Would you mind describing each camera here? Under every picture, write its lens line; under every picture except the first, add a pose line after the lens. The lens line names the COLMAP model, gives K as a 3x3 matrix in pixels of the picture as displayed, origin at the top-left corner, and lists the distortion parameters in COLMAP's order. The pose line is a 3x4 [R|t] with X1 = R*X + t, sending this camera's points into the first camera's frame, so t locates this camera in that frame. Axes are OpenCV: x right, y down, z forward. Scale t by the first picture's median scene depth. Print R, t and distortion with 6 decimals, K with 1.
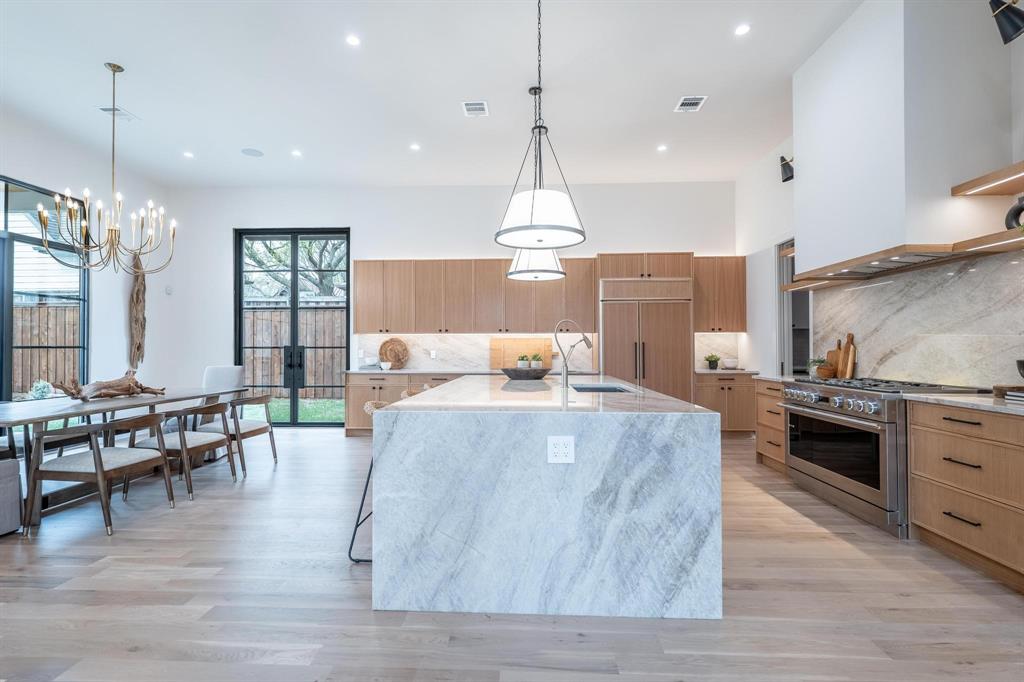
lens RADIAL K [[481.4, 0, 512.0], [0, 481.4, 341.0], [0, 0, 1]] dist [0.000204, 0.000545]
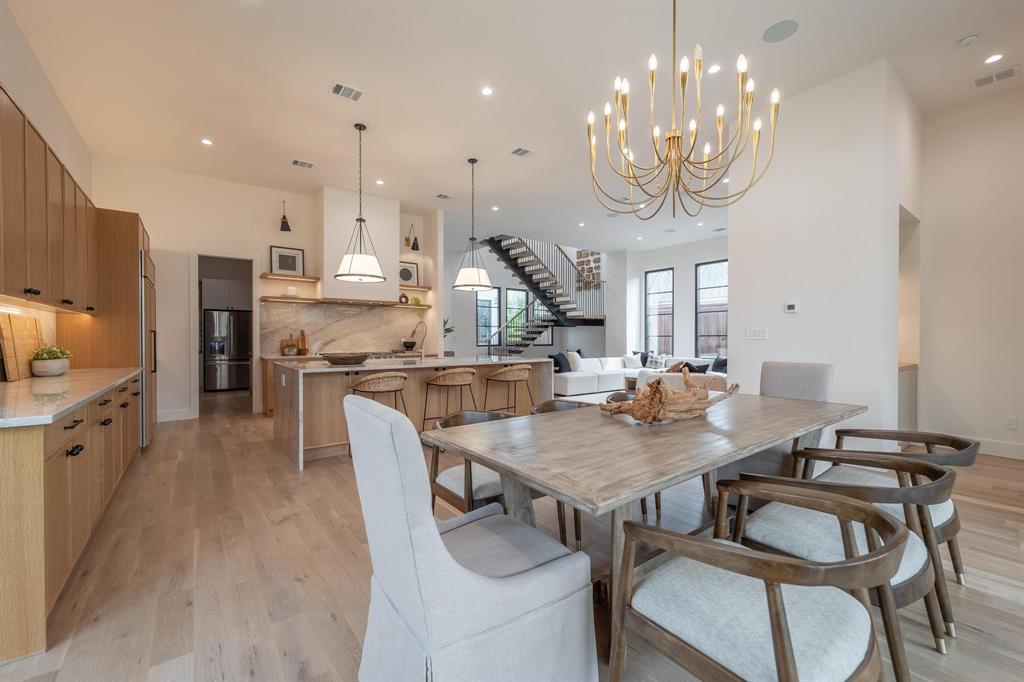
lens RADIAL K [[422.9, 0, 512.0], [0, 422.9, 341.0], [0, 0, 1]] dist [0.000970, -0.000241]
pose [[-0.635605, -0.003128, 0.772008, -1.344445], [-0.012078, 0.999910, -0.005893, 0.033436], [-0.771920, -0.013070, -0.635586, 1.798075]]
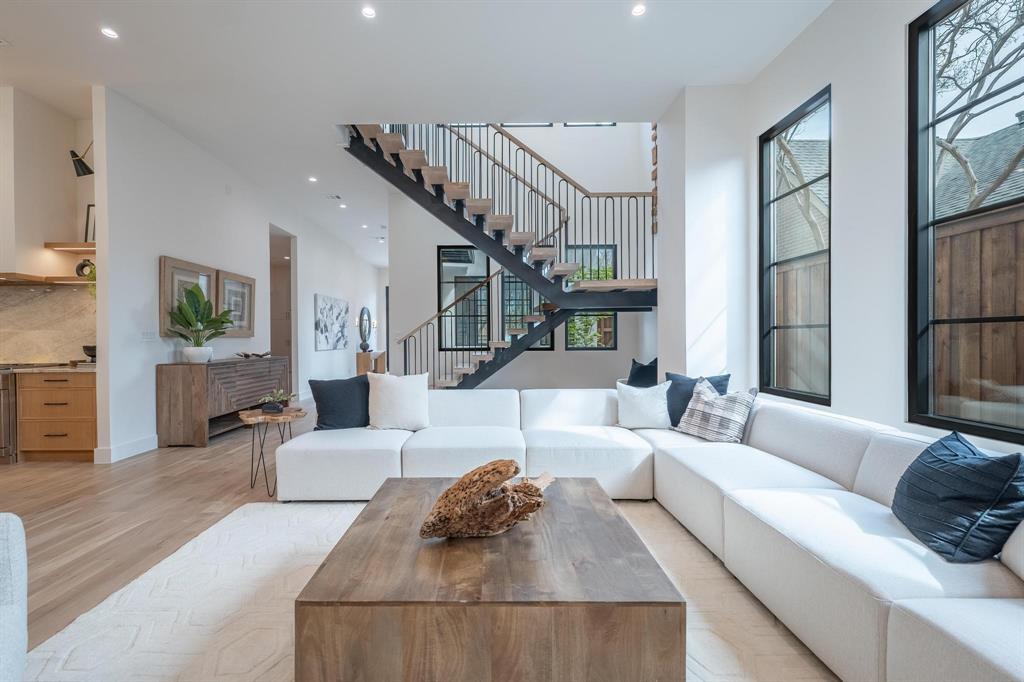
lens RADIAL K [[438.2, 0, 493.3], [0, 438.2, 340.6], [0, 0, 1]] dist [0.000705, 0.000061]
pose [[-0.039979, -0.007203, 0.999175, -0.565513], [-0.008882, 0.999937, 0.006853, -0.005821], [-0.999161, -0.008600, -0.040040, -0.415681]]
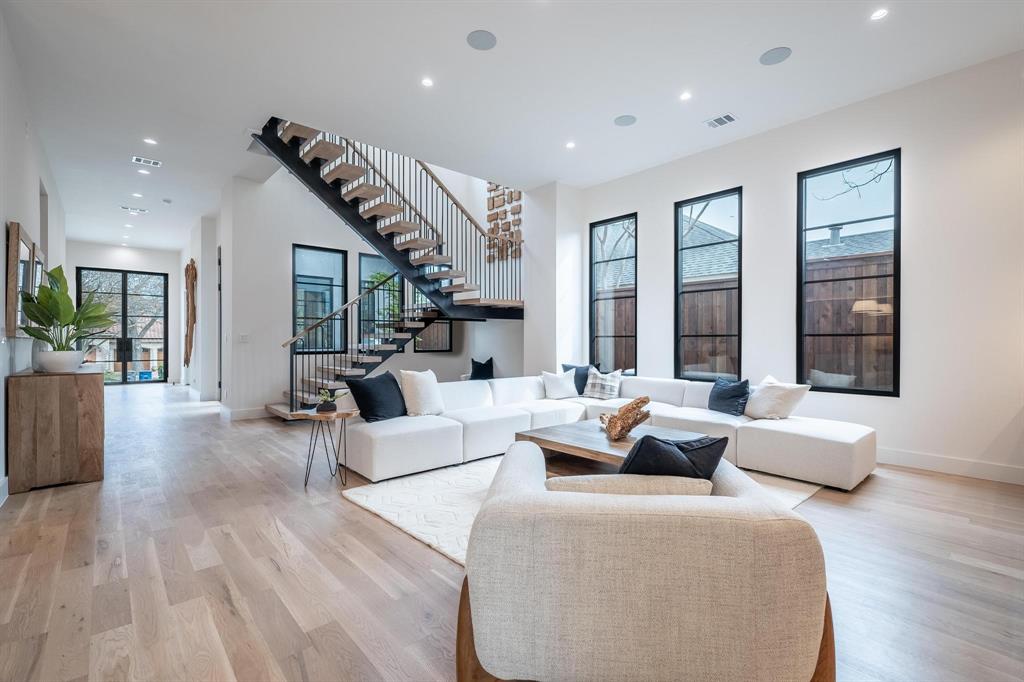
lens RADIAL K [[446.6, 0, 529.1], [0, 446.6, 342.0], [0, 0, 1]] dist [-0.000502, -0.000117]
pose [[-0.707093, -0.003230, 0.707113, -0.654881], [-0.012498, 0.999890, -0.007930, 0.006209], [-0.707010, -0.014445, -0.707056, 0.464141]]
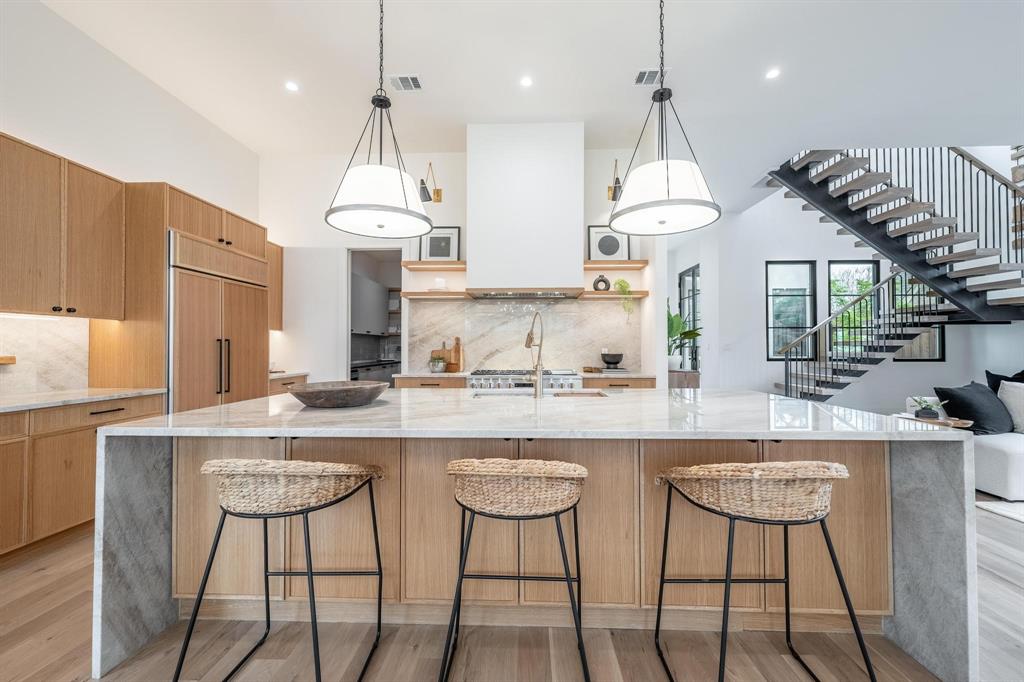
lens RADIAL K [[422.9, 0, 512.0], [0, 422.9, 341.0], [0, 0, 1]] dist [0.000970, -0.000241]
pose [[0.004381, 0.016078, 0.999861, -0.593026], [-0.015336, 0.999754, -0.016009, 0.014741], [-0.999873, -0.015263, 0.004627, 1.075856]]
